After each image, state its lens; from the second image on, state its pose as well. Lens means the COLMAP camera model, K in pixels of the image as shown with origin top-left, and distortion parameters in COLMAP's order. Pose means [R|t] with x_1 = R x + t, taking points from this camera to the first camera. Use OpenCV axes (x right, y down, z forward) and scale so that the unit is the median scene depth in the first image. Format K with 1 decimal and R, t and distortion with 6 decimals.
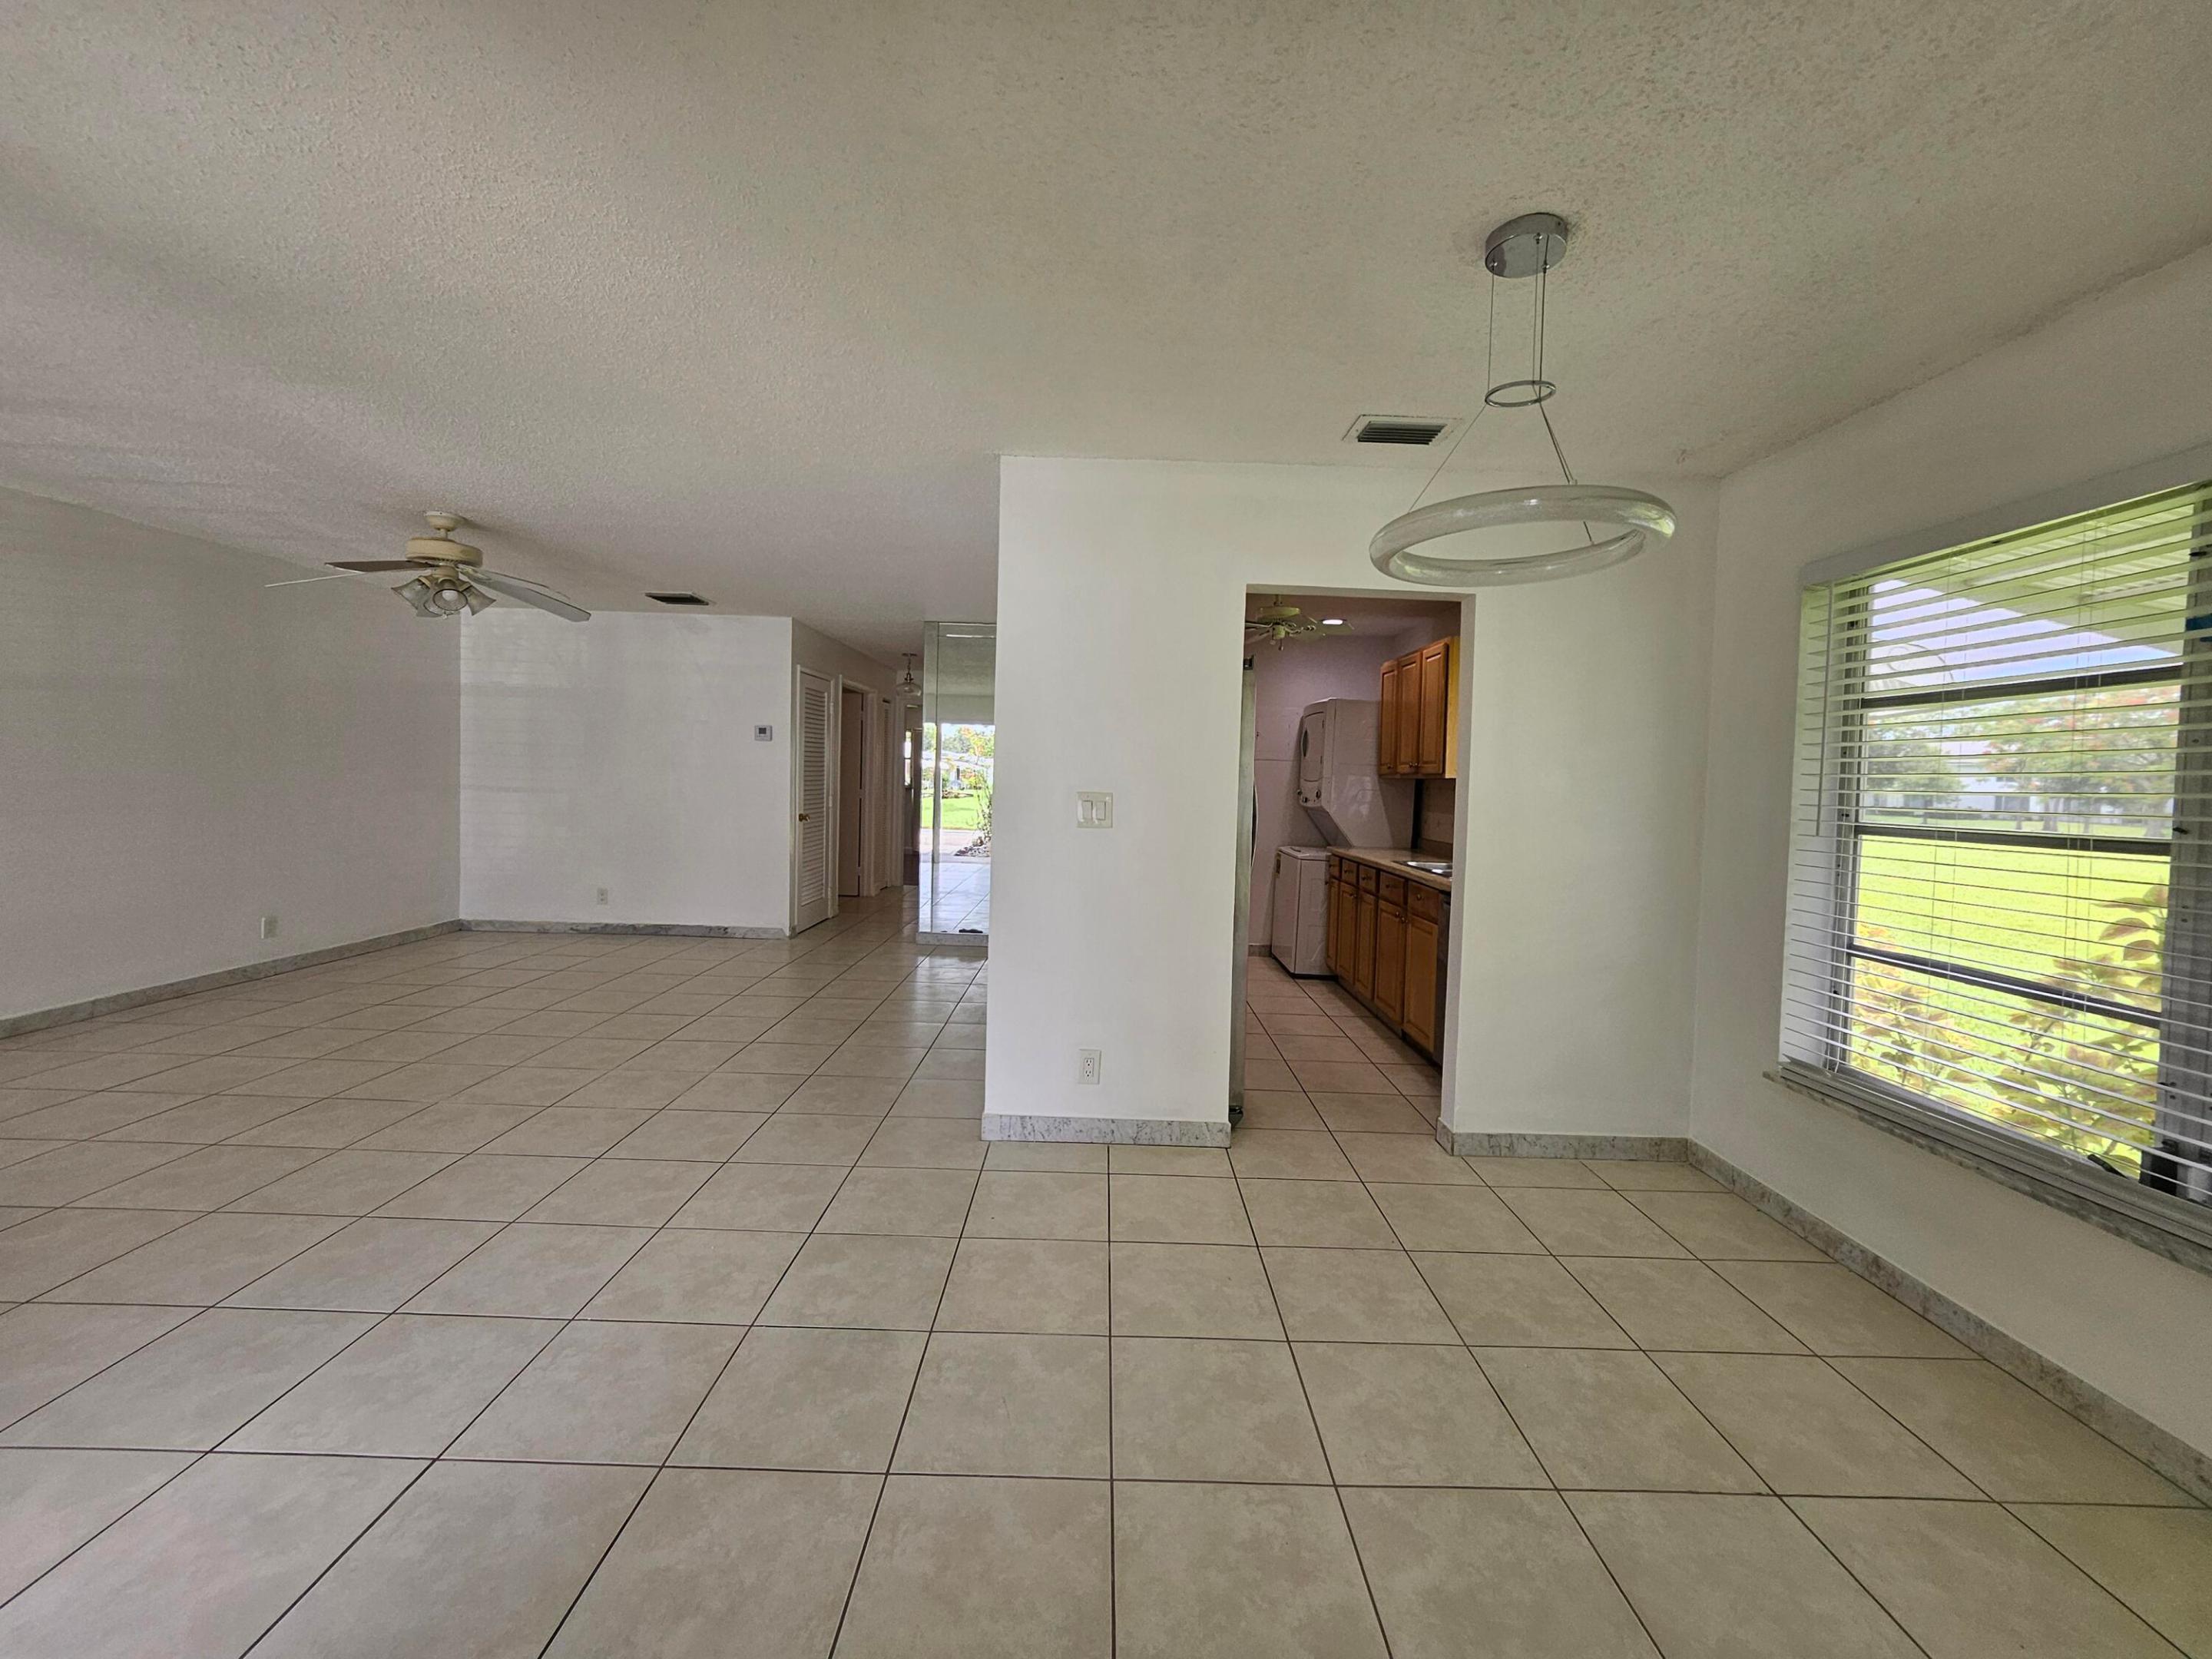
lens RADIAL K [[874.1, 0, 1107.7], [0, 874.1, 821.1], [0, 0, 1]] dist [-0.001031, -0.000092]
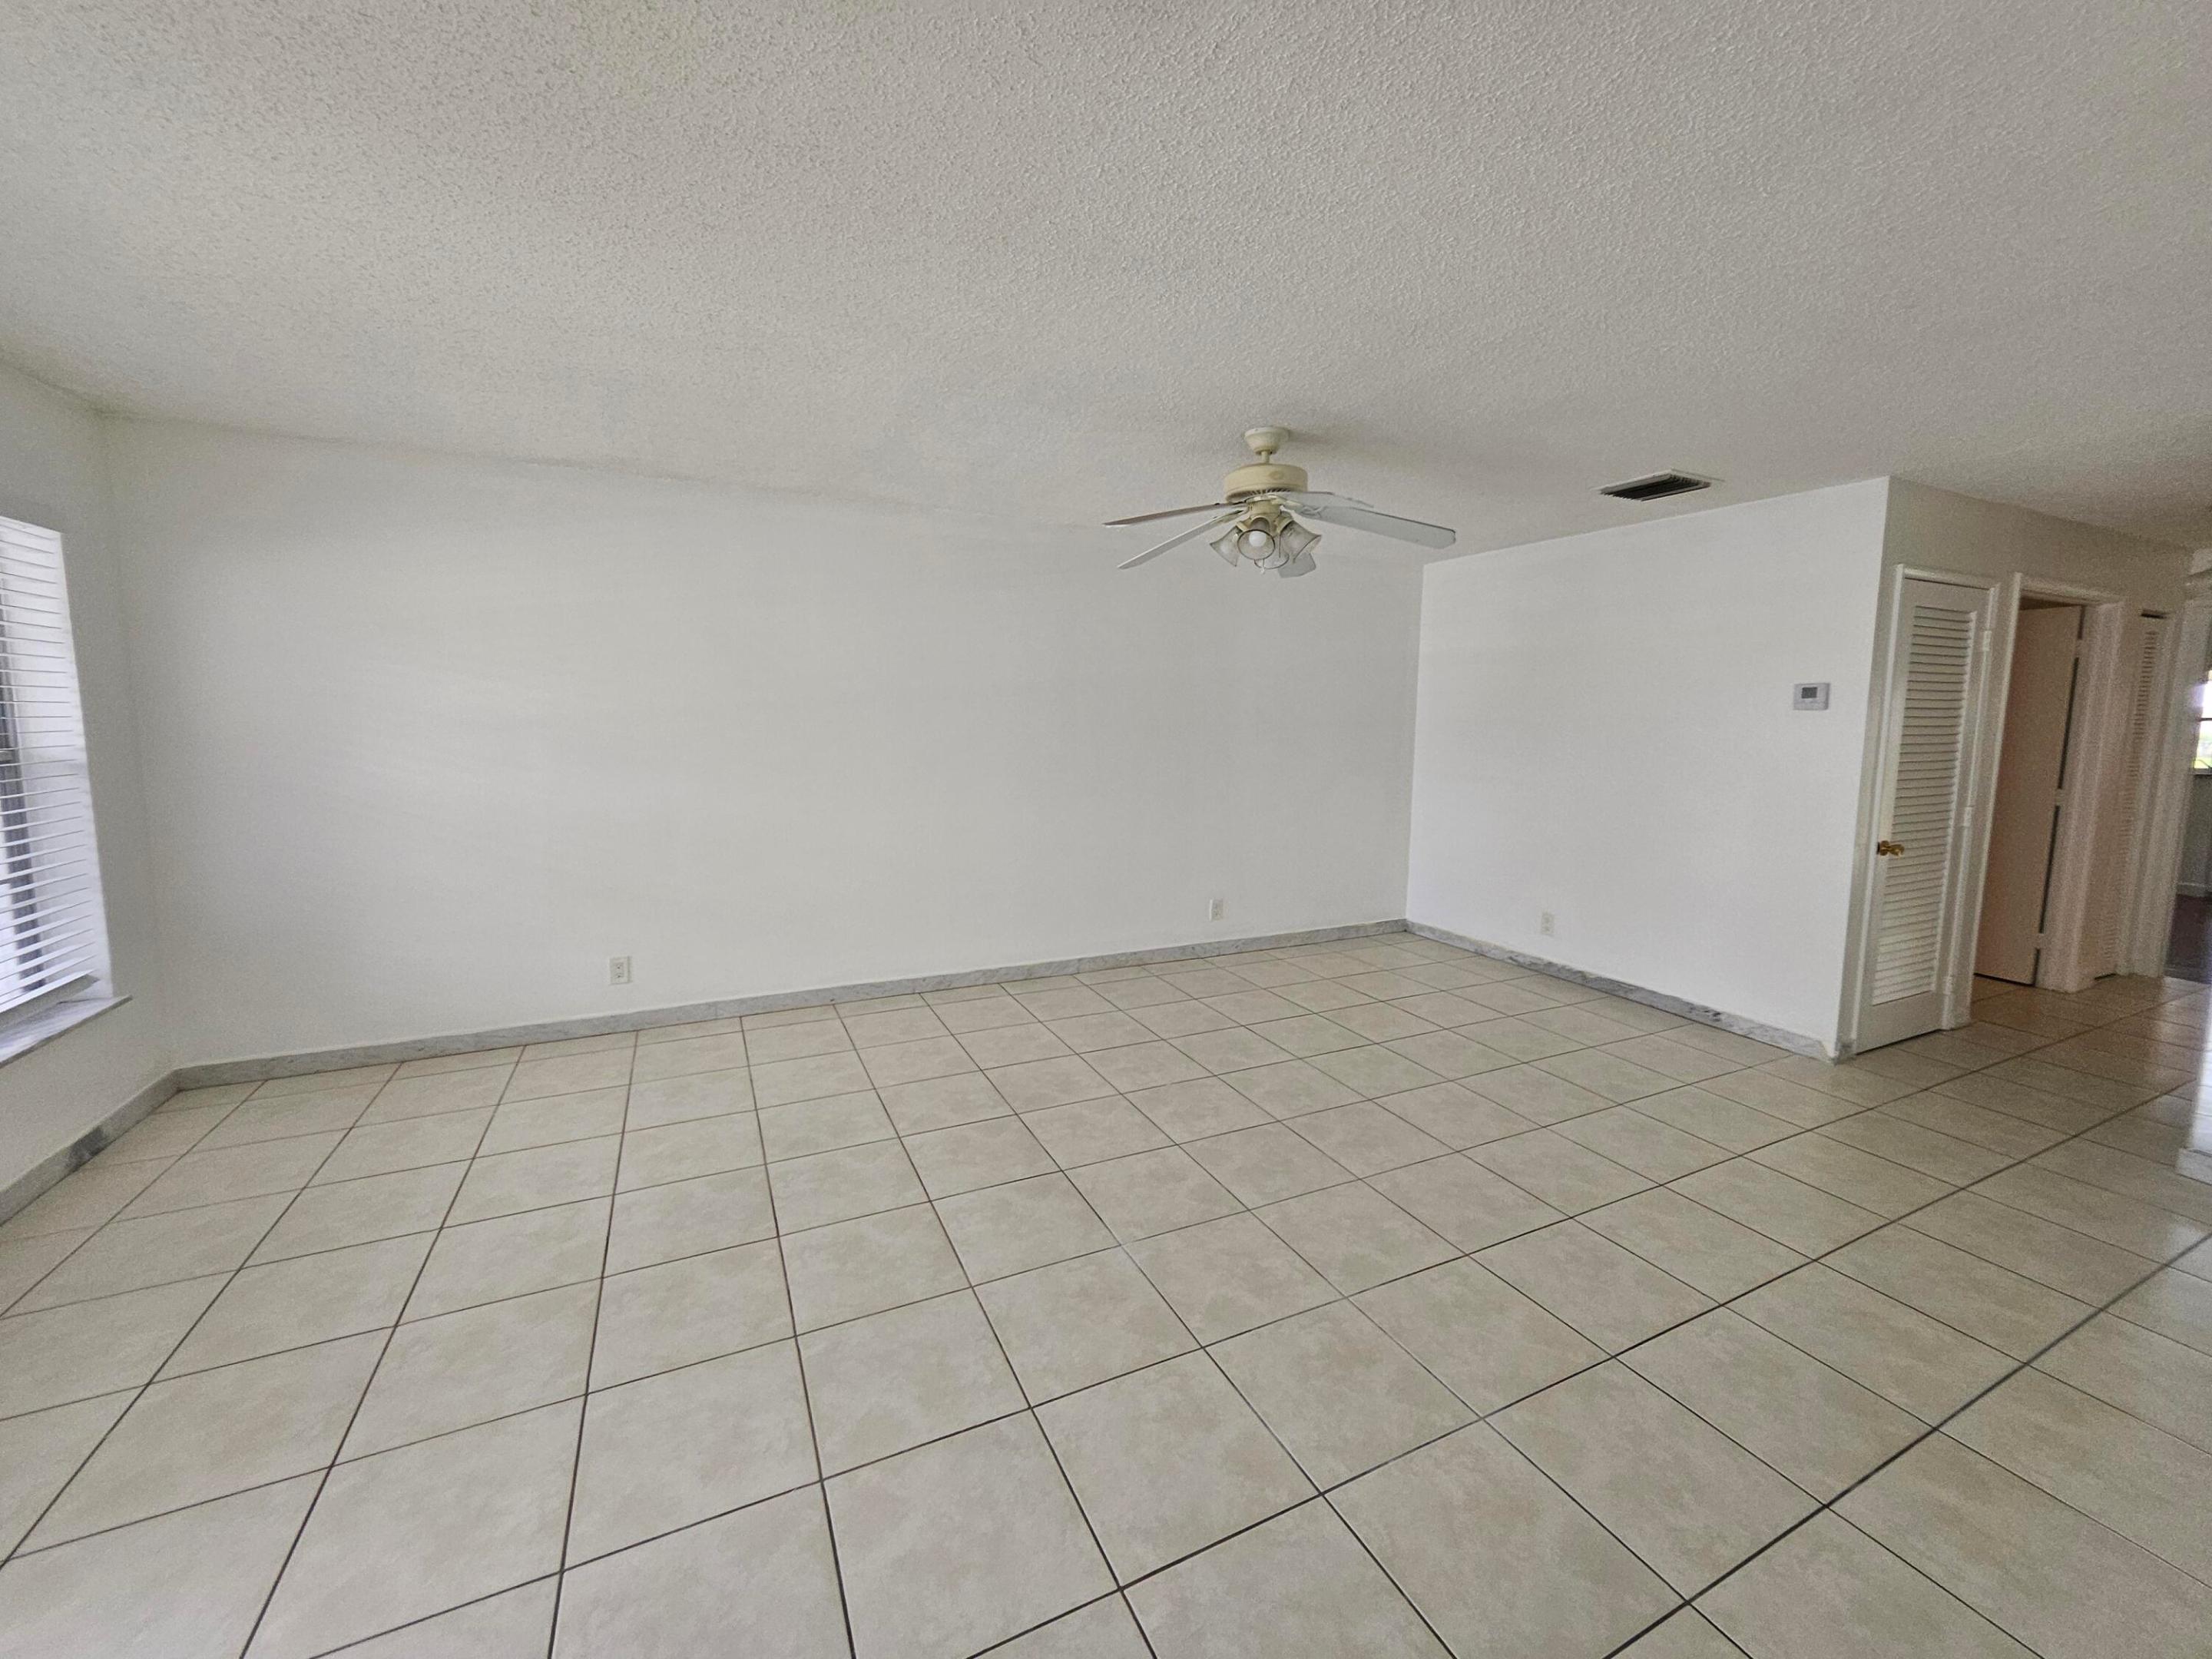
lens RADIAL K [[874.1, 0, 1119.6], [0, 874.1, 800.1], [0, 0, 1]] dist [-0.001031, -0.000092]
pose [[0.434011, 0.065300, -0.898538, -0.116846], [-0.045516, 0.997685, 0.050521, -0.066106], [0.899757, 0.018971, 0.435979, 0.554026]]
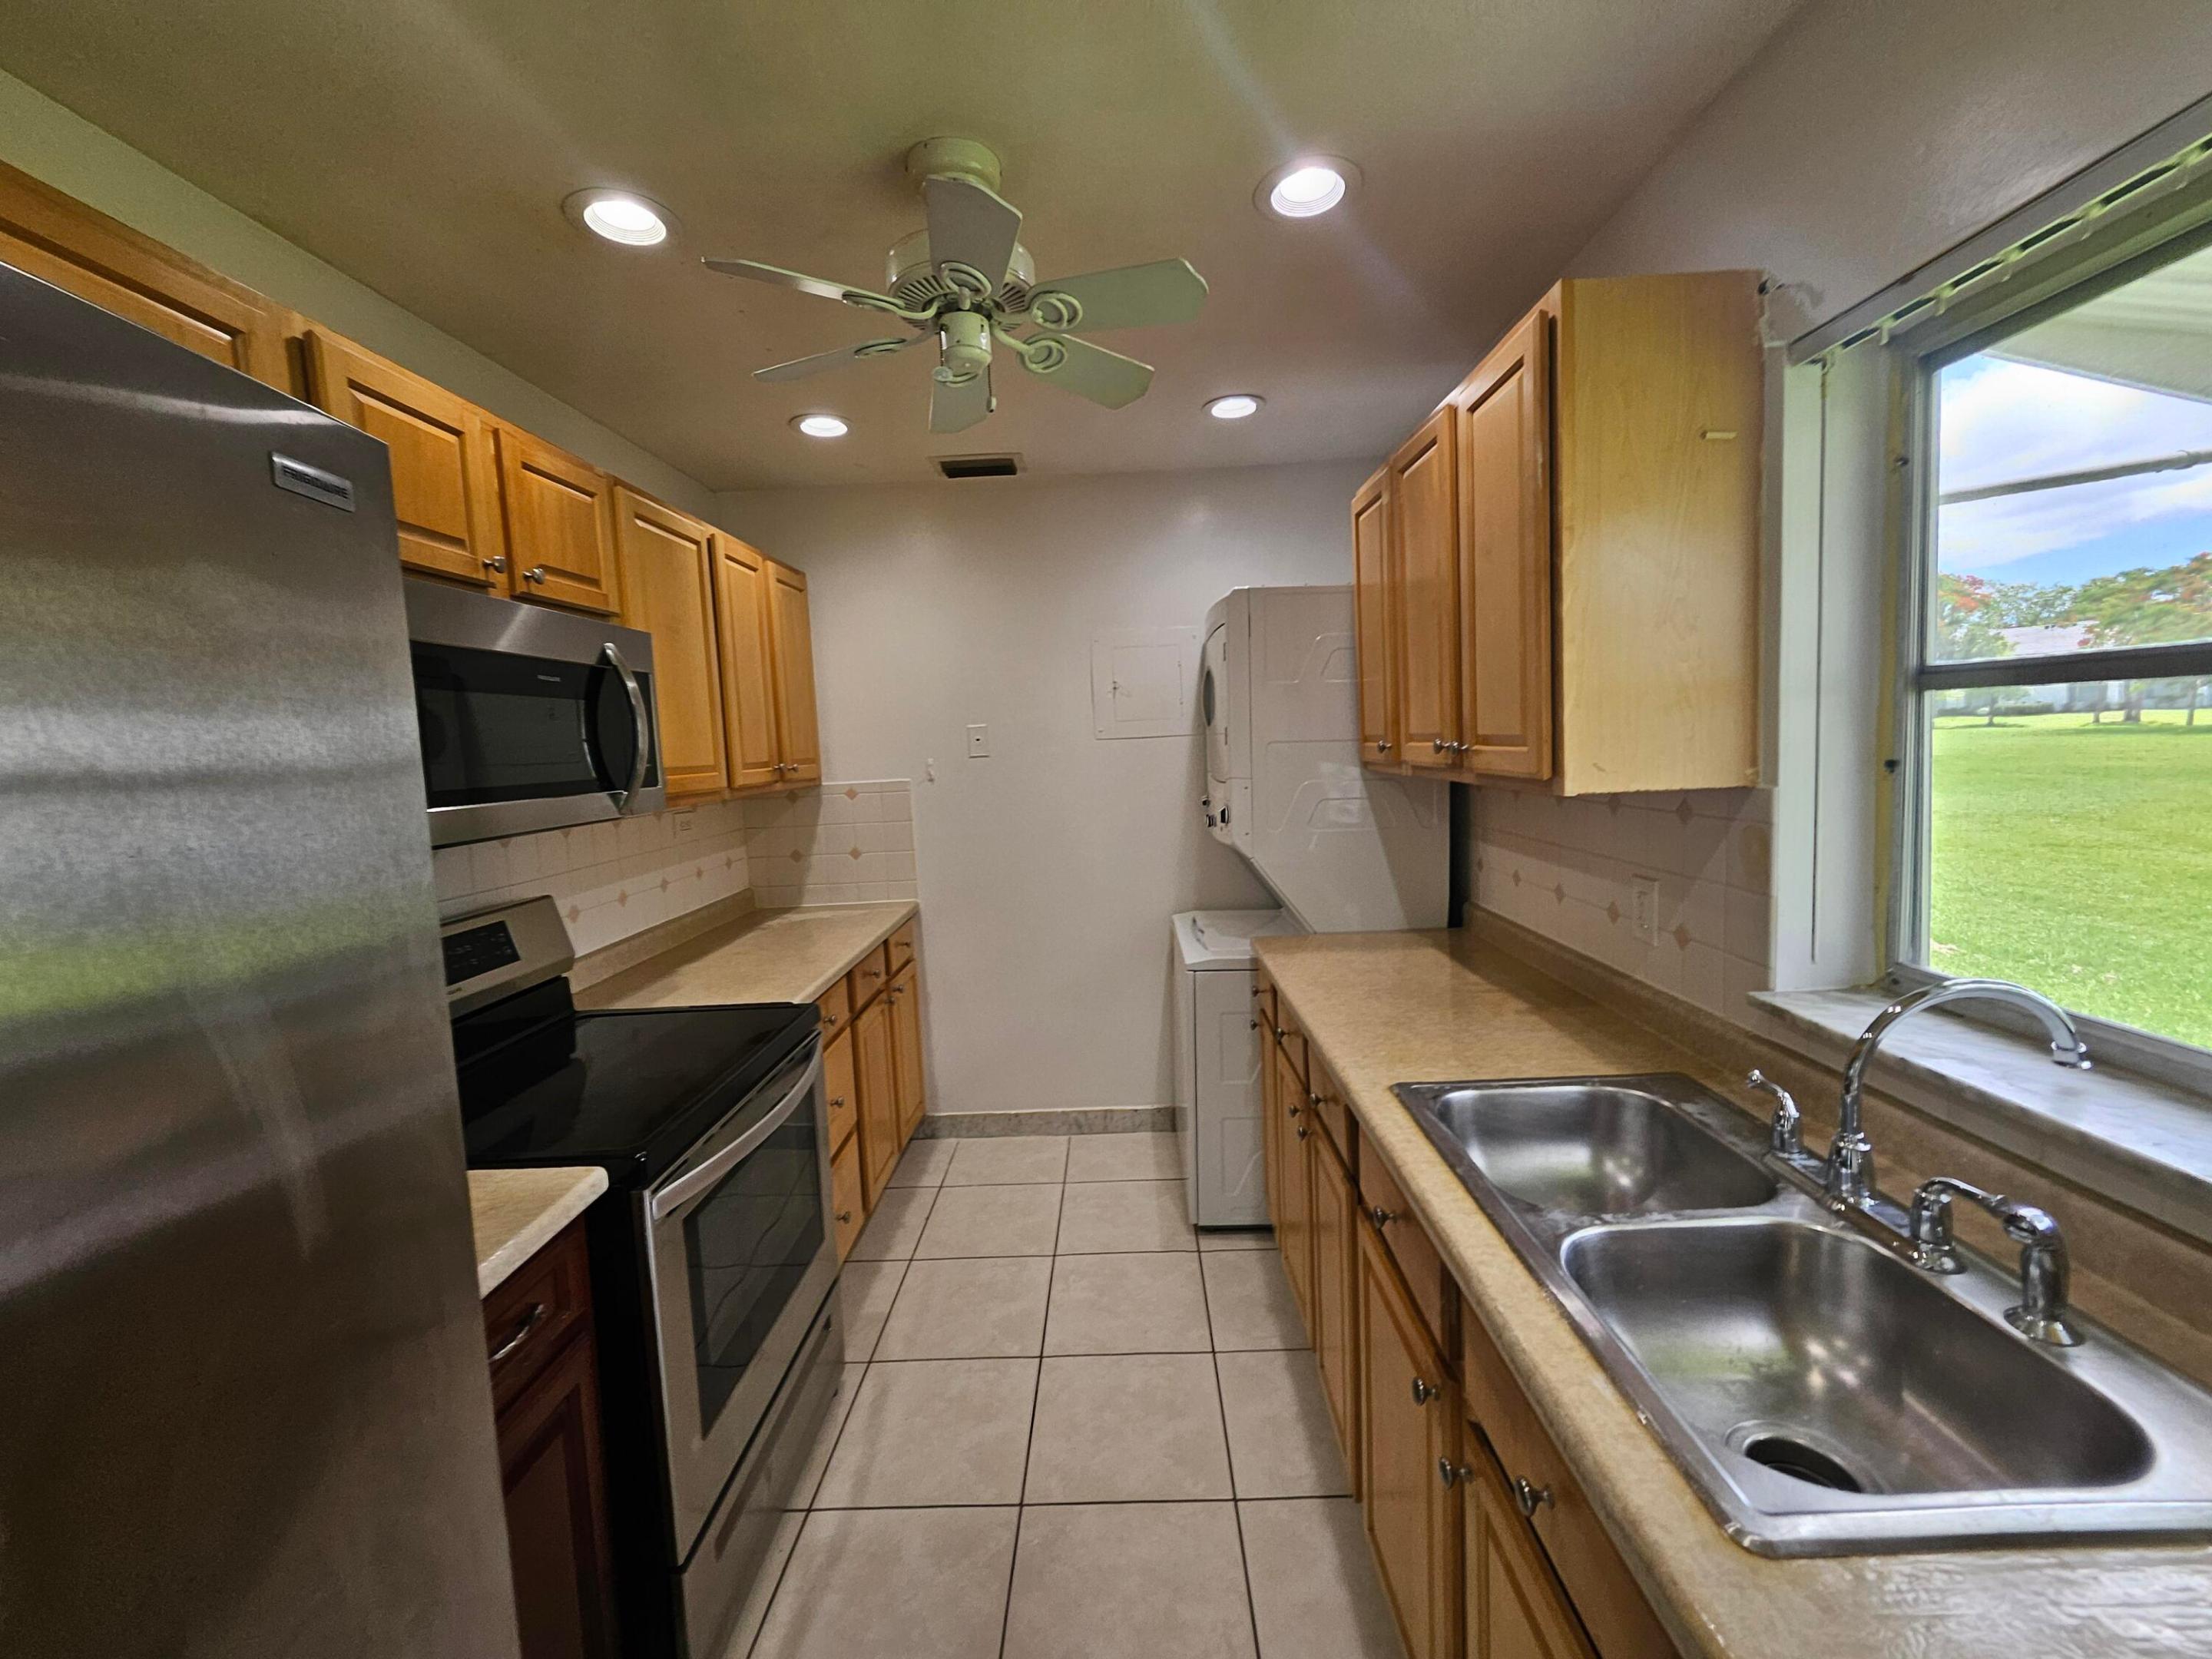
lens RADIAL K [[874.1, 0, 1110.1], [0, 874.1, 828.3], [0, 0, 1]] dist [-0.001031, -0.000092]
pose [[0.996992, -0.073521, -0.024537, 0.282270], [0.074746, 0.995768, 0.053466, -0.075828], [0.020502, -0.055139, 0.998268, 0.823067]]
